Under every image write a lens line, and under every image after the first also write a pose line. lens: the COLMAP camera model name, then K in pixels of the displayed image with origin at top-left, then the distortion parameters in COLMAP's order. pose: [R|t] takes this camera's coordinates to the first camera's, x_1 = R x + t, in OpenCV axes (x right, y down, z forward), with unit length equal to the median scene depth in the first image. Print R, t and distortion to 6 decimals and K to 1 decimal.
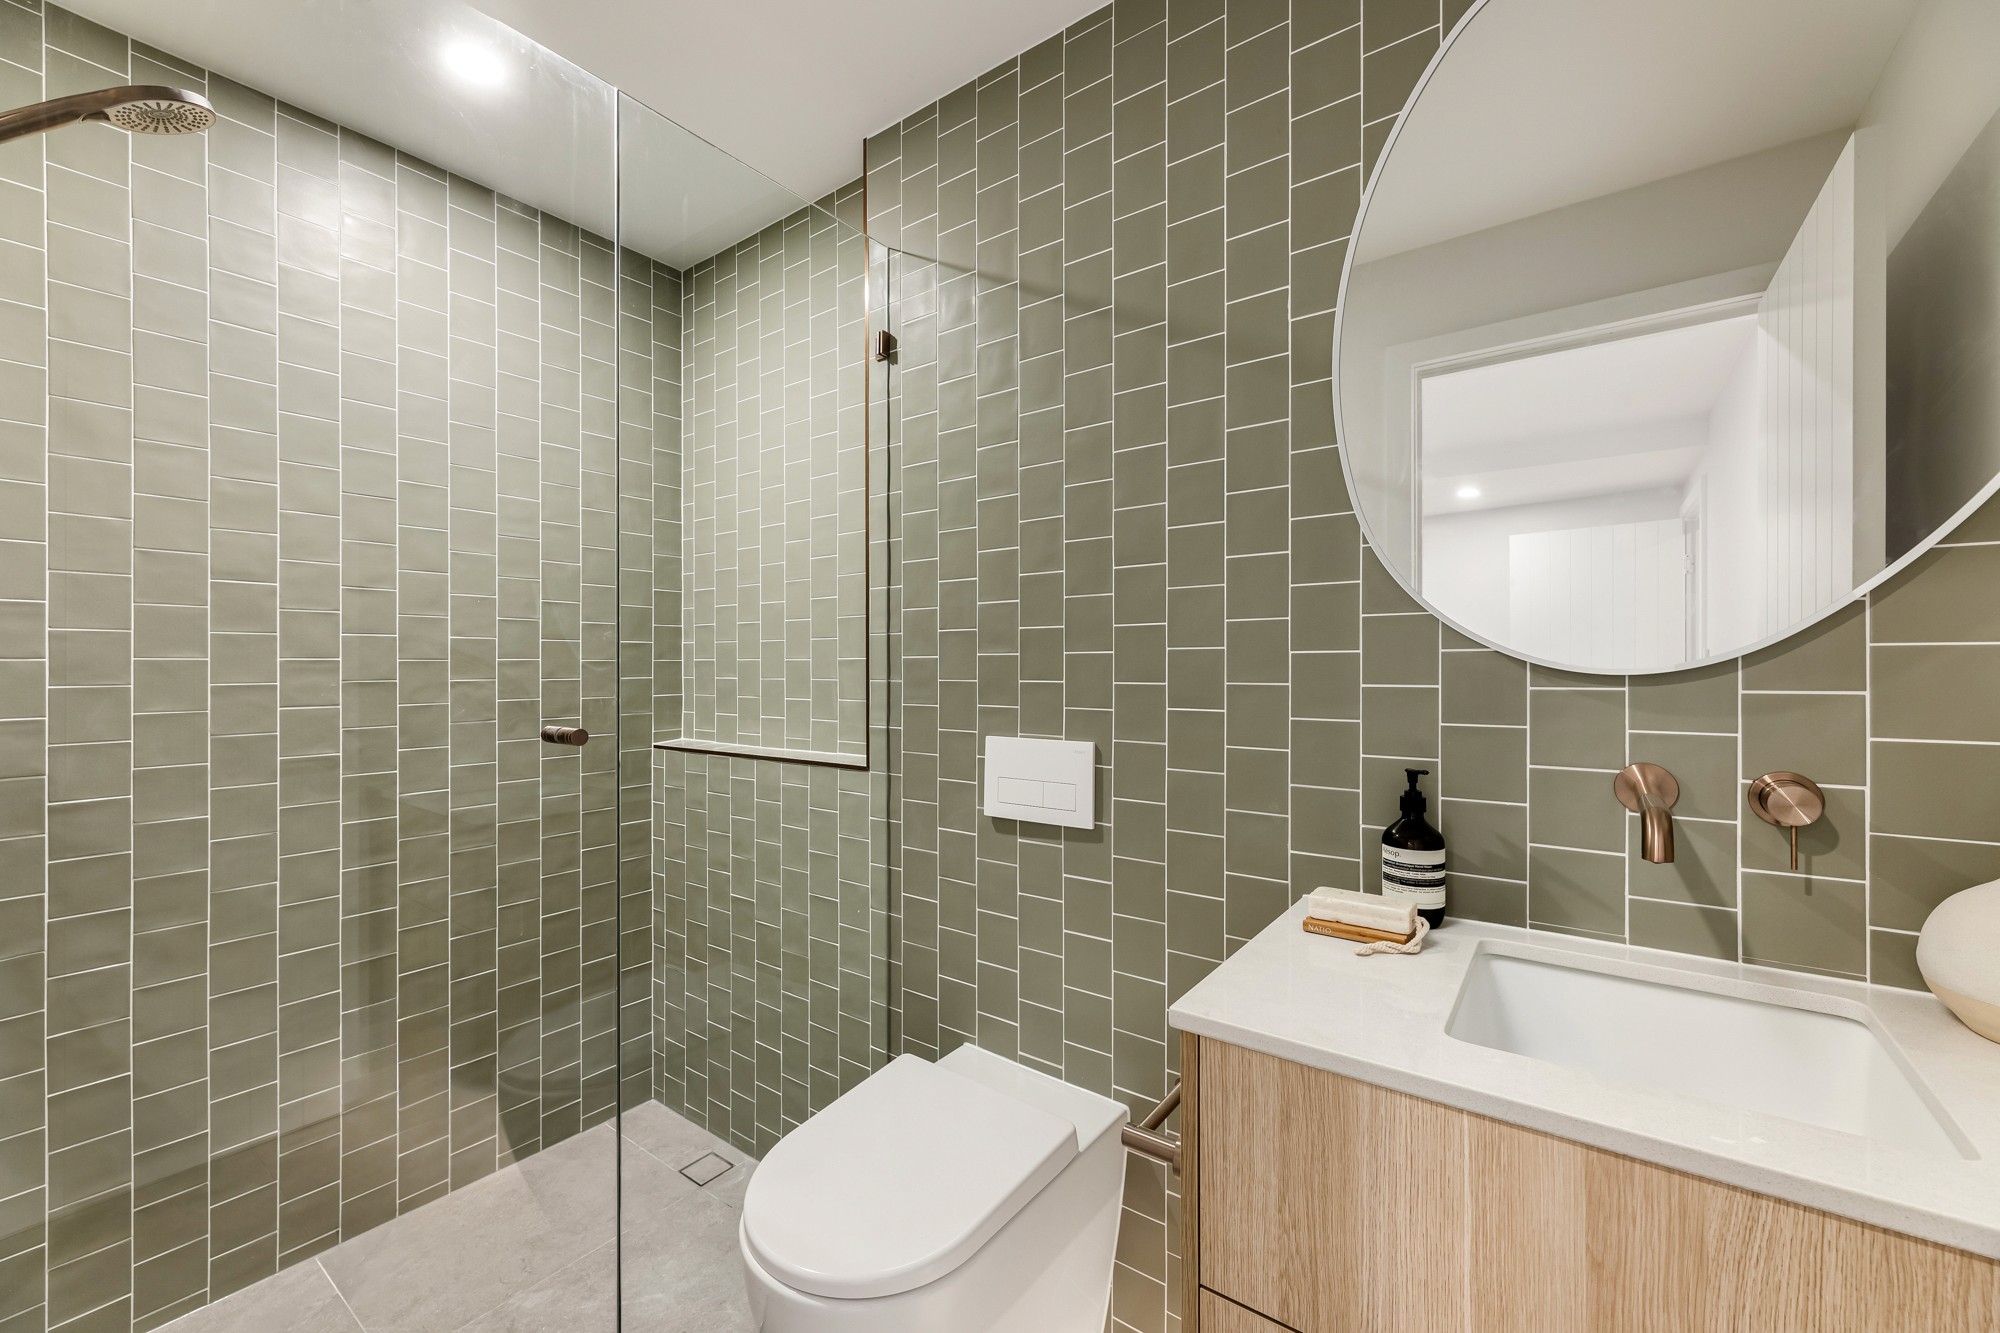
lens RADIAL K [[817.8, 0, 1000.7], [0, 817.8, 663.6], [0, 0, 1]] dist [0.000928, -0.000080]
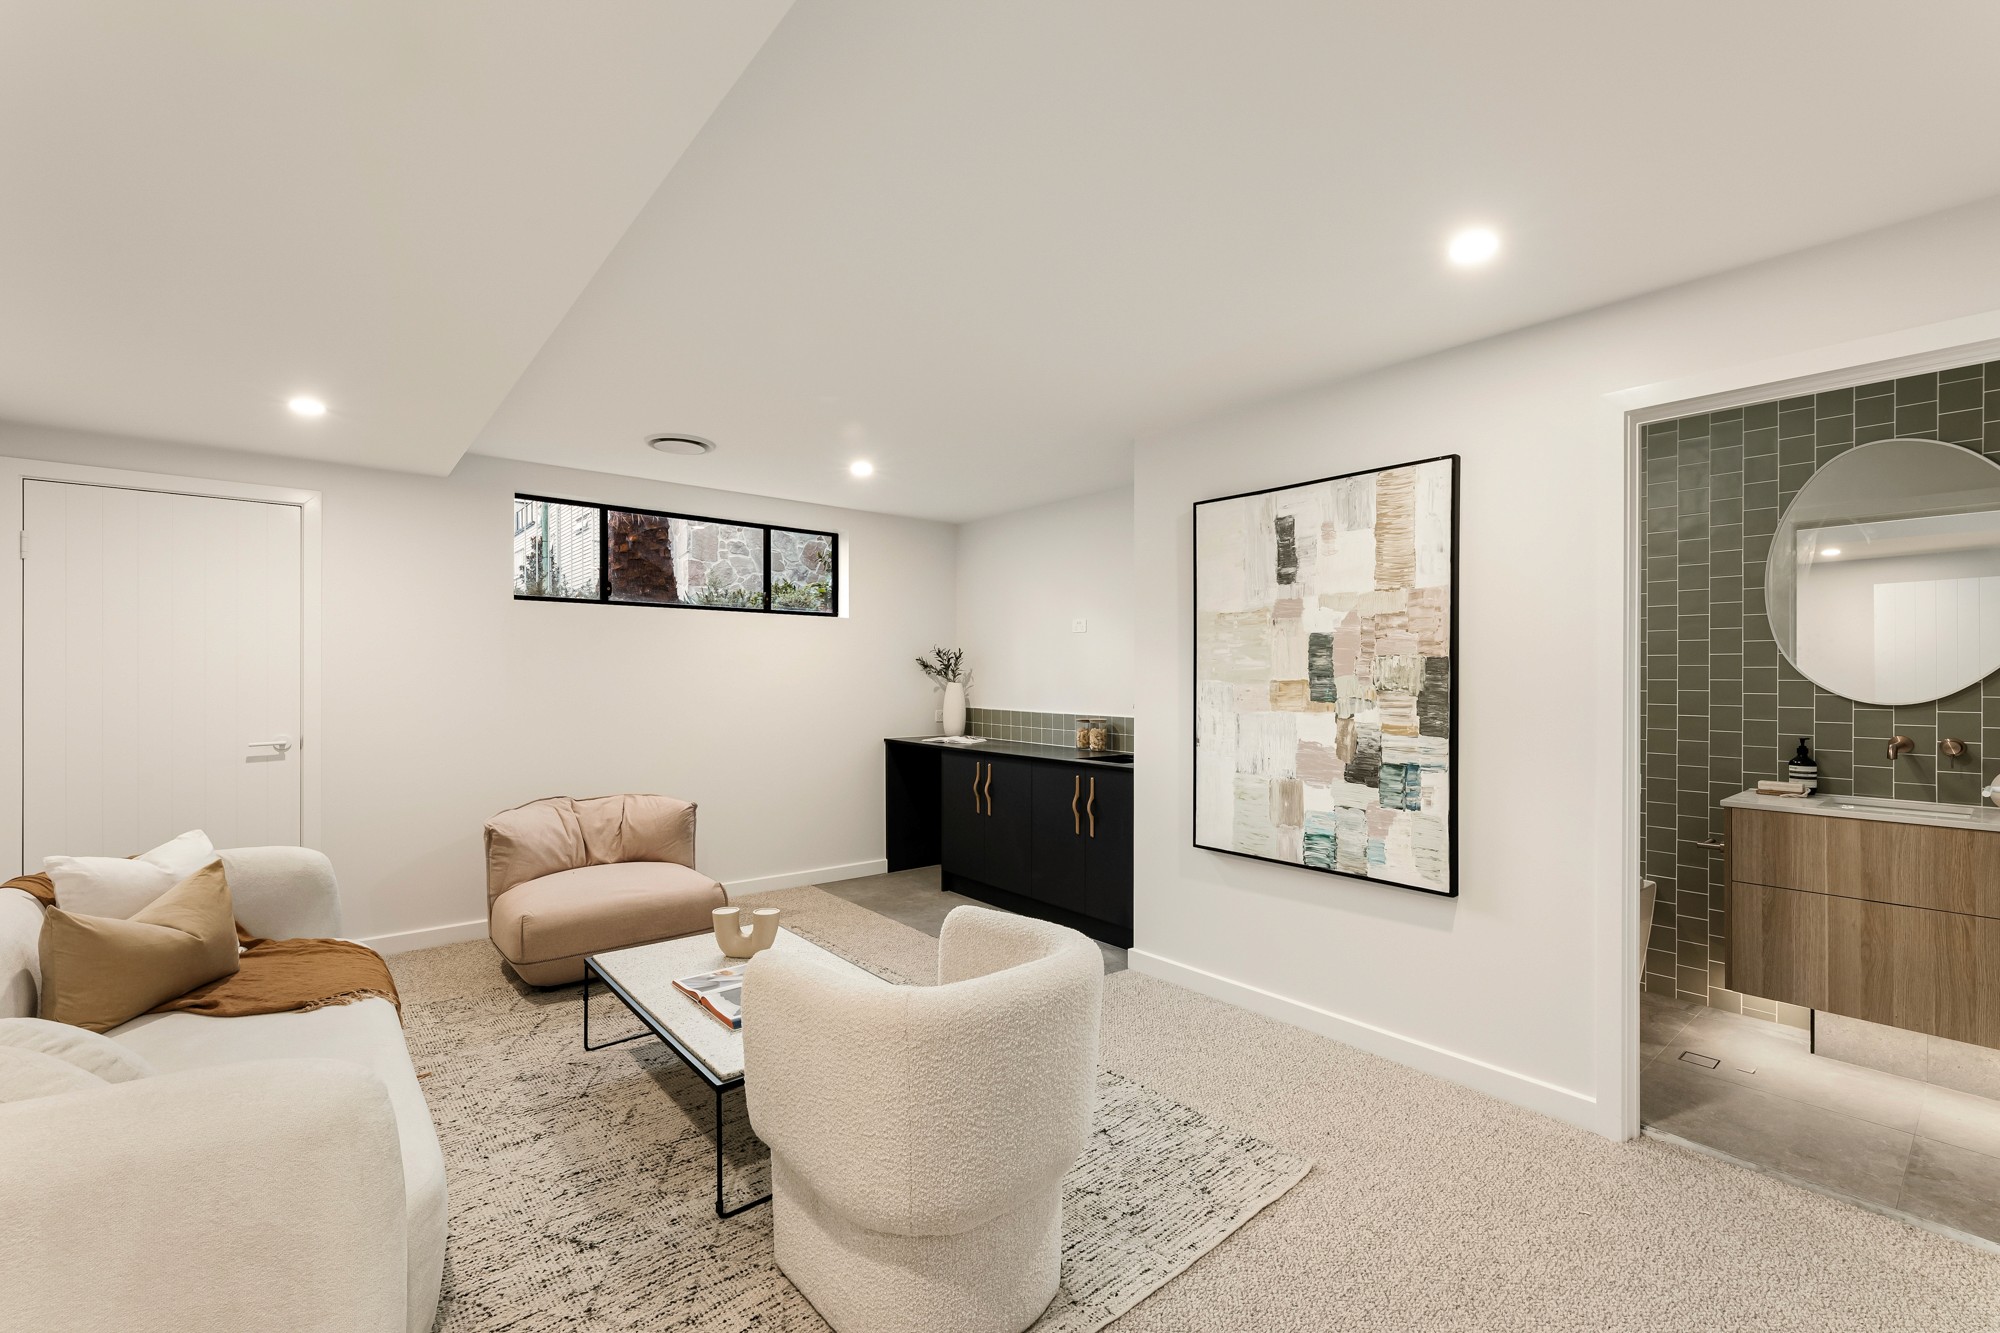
lens RADIAL K [[855.4, 0, 1001.6], [0, 855.4, 671.3], [0, 0, 1]] dist [-0.003054, 0.000174]
pose [[0.968690, 0.009672, -0.248085, -1.413507], [-0.011246, 0.999925, -0.004928, -0.050989], [0.248018, 0.007563, 0.968726, -2.479699]]
